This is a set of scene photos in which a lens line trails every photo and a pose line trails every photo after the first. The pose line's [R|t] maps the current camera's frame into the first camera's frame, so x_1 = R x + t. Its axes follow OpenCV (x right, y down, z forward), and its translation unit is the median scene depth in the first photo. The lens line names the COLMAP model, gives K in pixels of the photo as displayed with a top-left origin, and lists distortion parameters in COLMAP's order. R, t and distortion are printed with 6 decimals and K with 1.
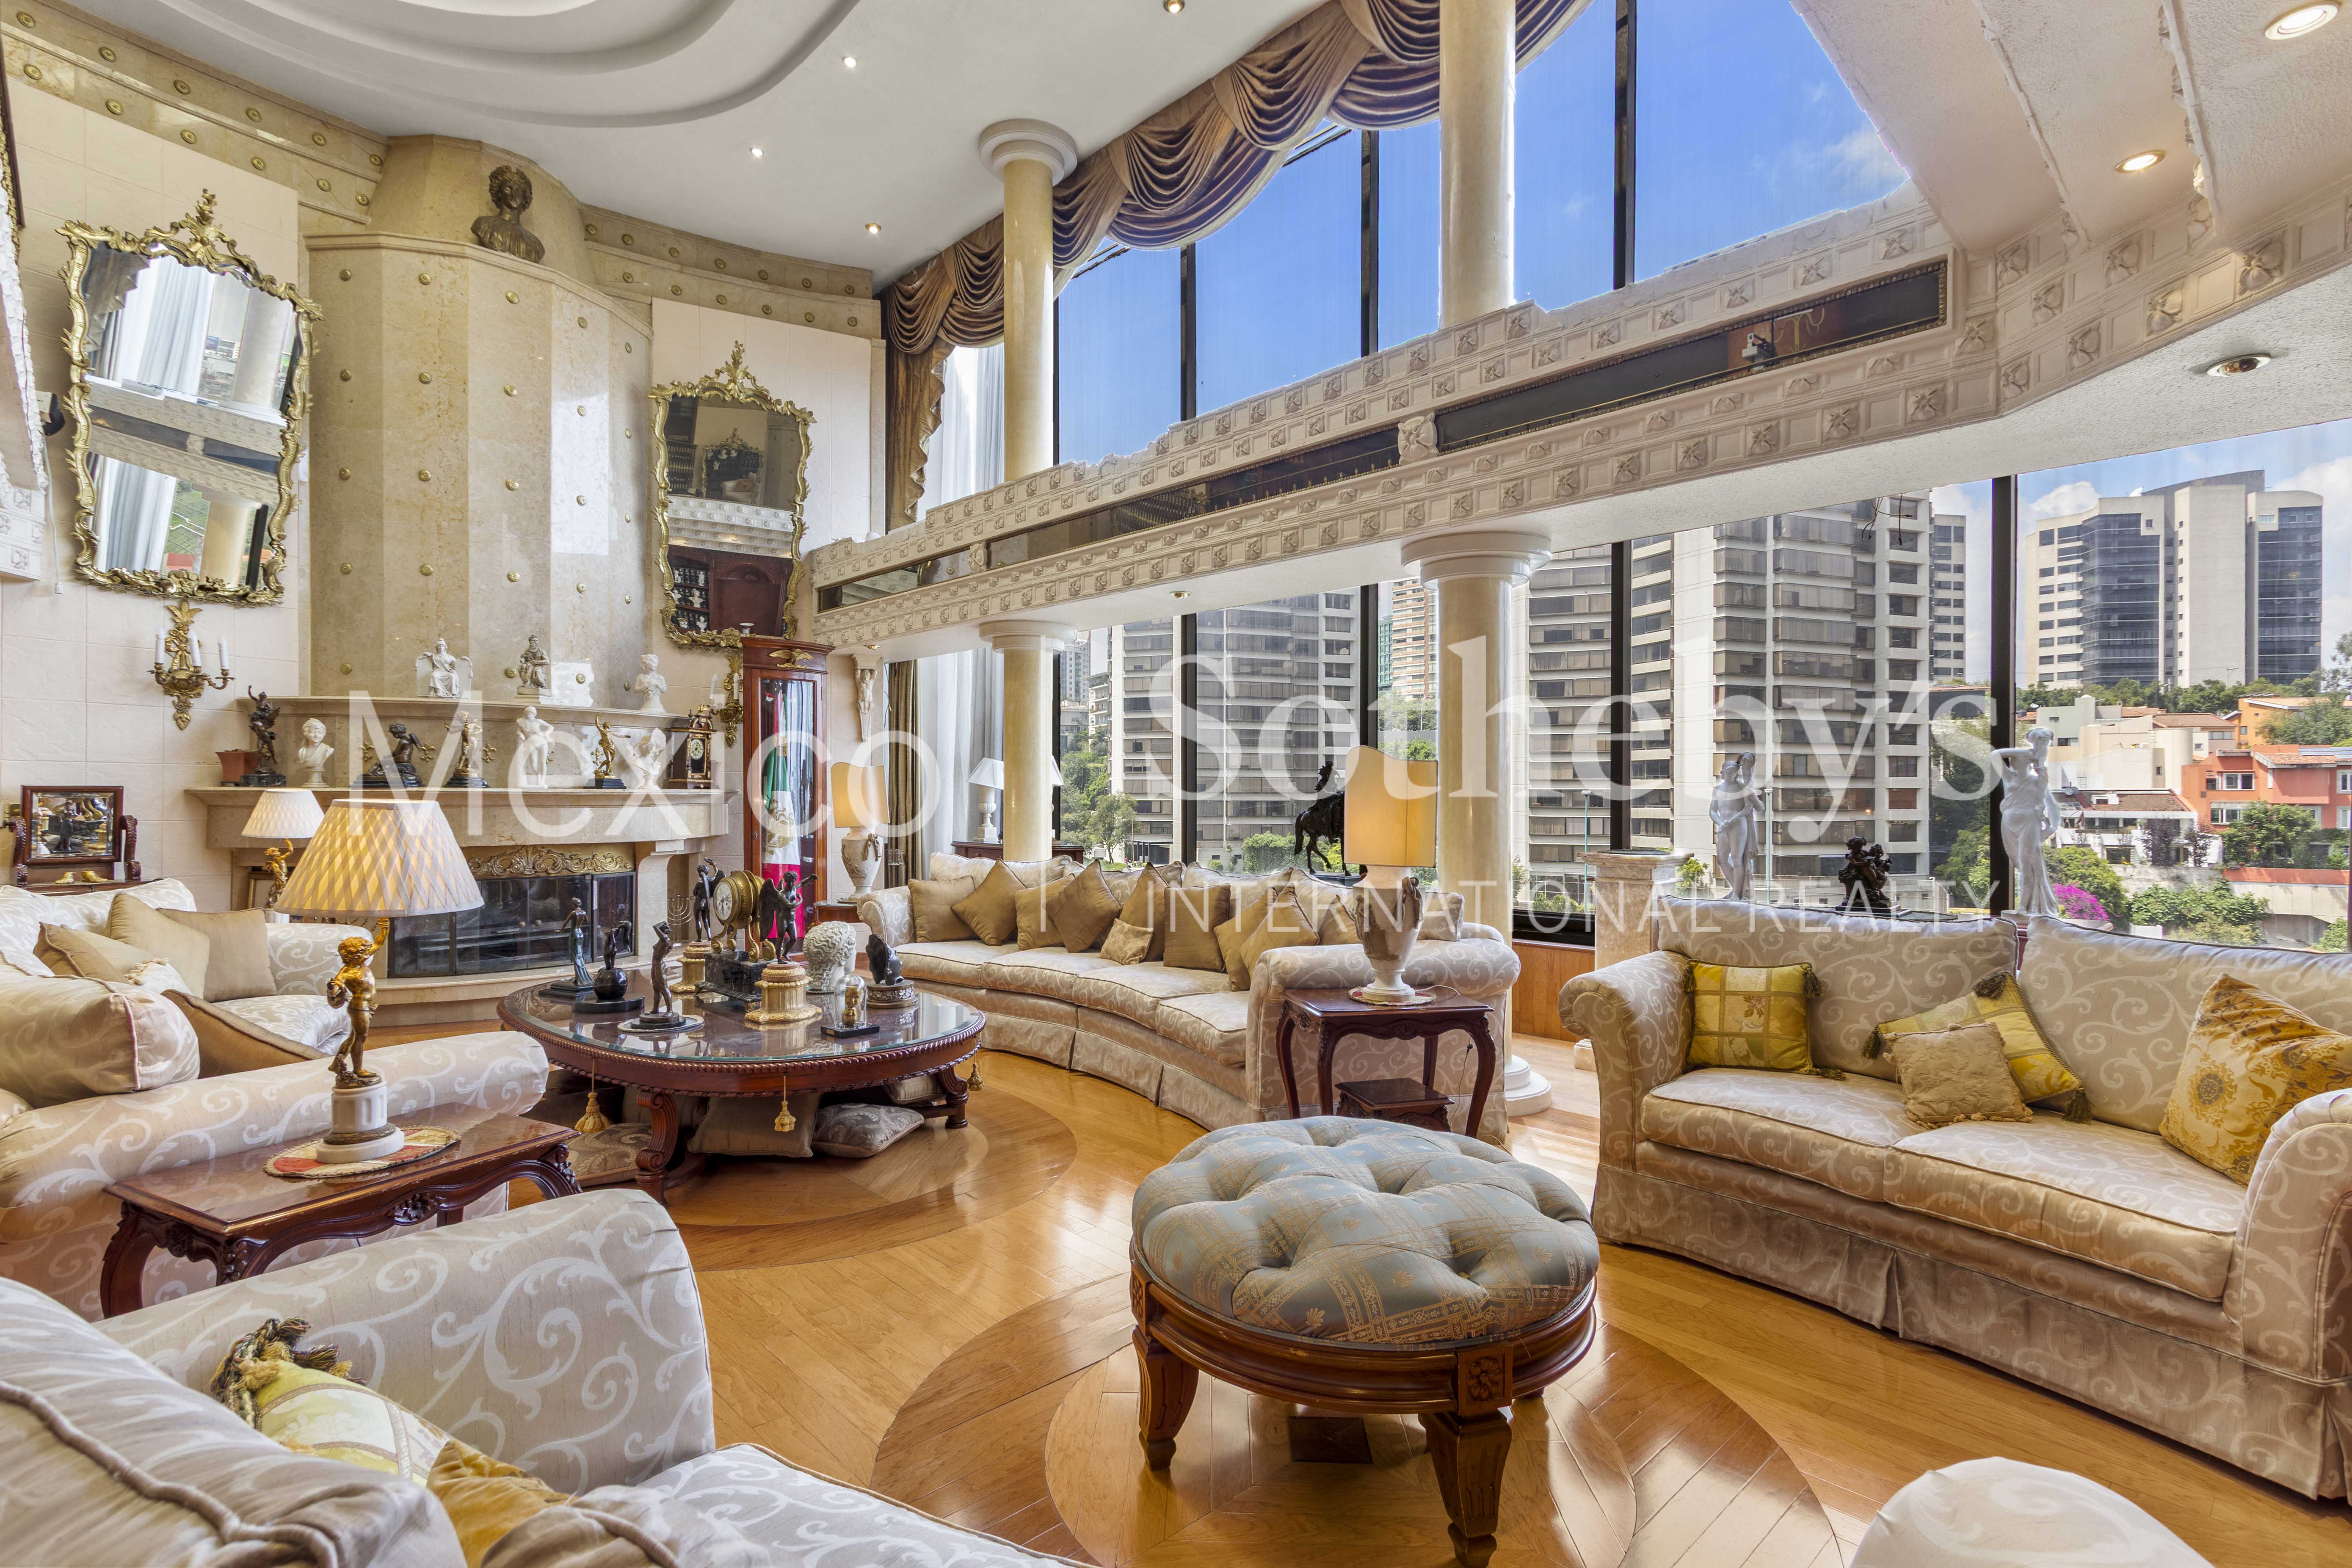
lens RADIAL K [[1133.5, 0, 1176.0], [0, 1133.5, 784.0], [0, 0, 1]] dist [0.006330, -0.000706]
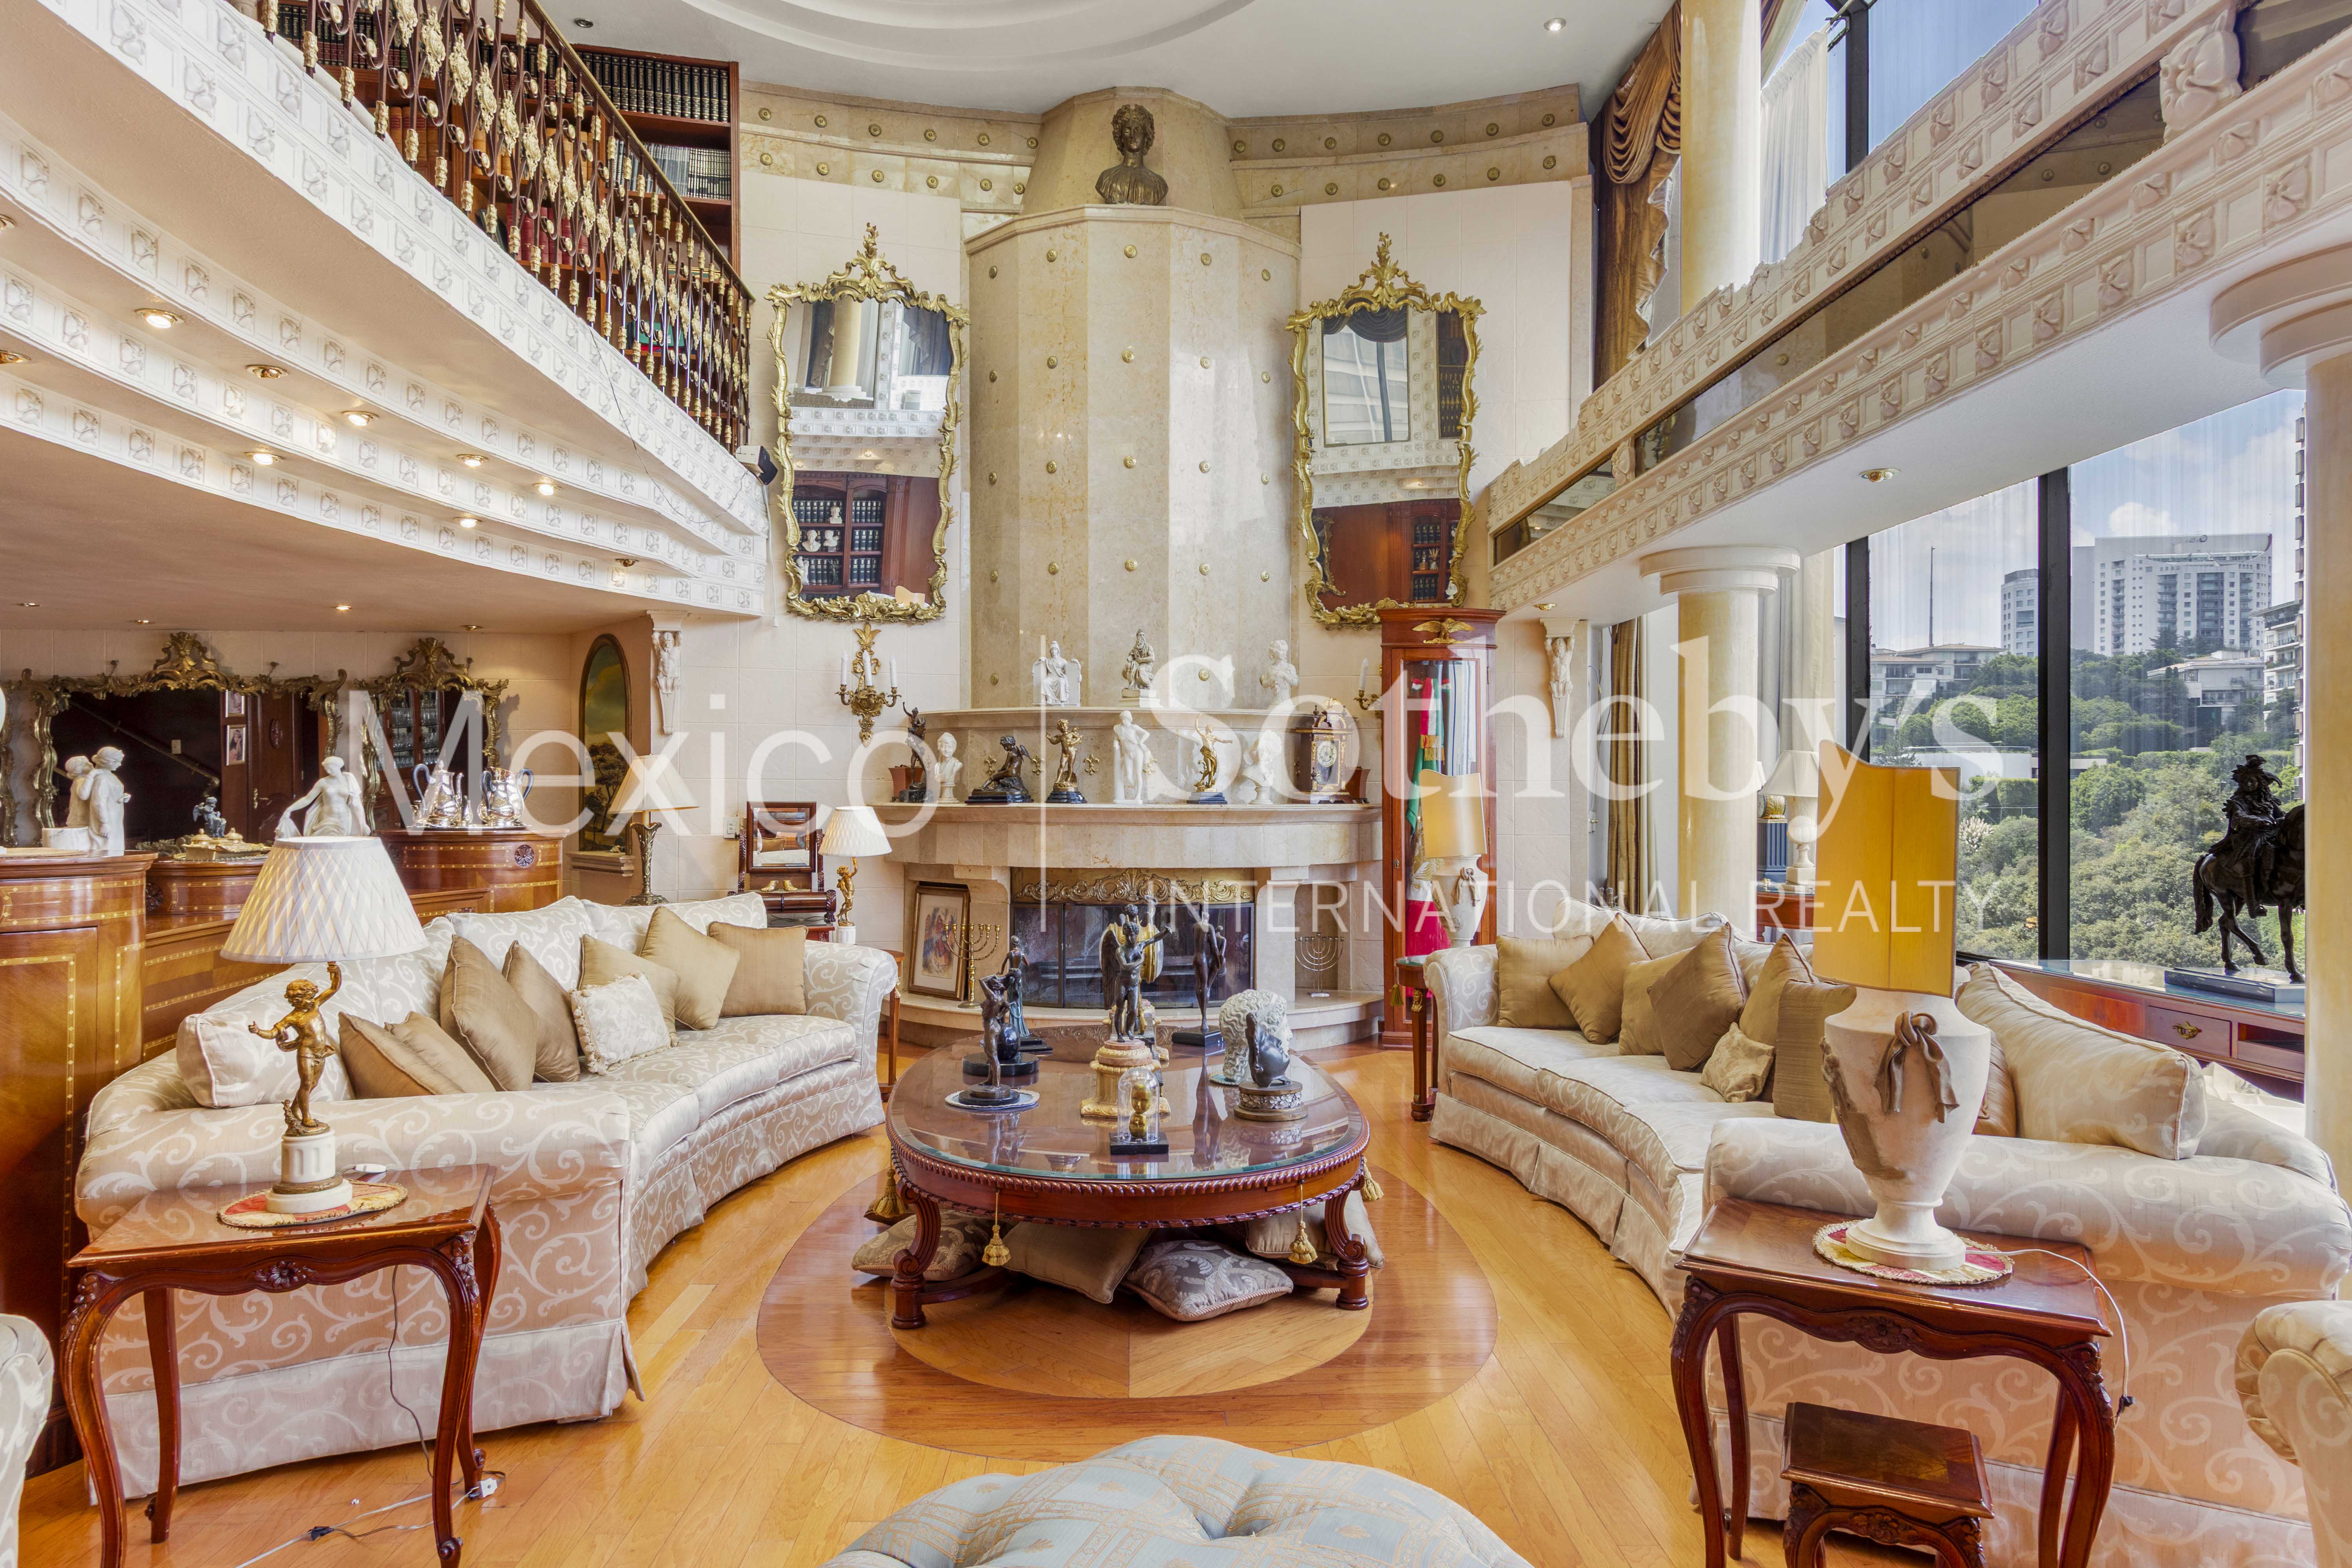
lens RADIAL K [[1455.0, 0, 1176.0], [0, 1455.0, 784.0], [0, 0, 1]] dist [0.015286, -0.001752]
pose [[0.743104, -0.005688, -0.669152, 0.211582], [0.005085, 0.999983, -0.002853, -0.007873], [0.669157, -0.001282, 0.743120, 0.182710]]
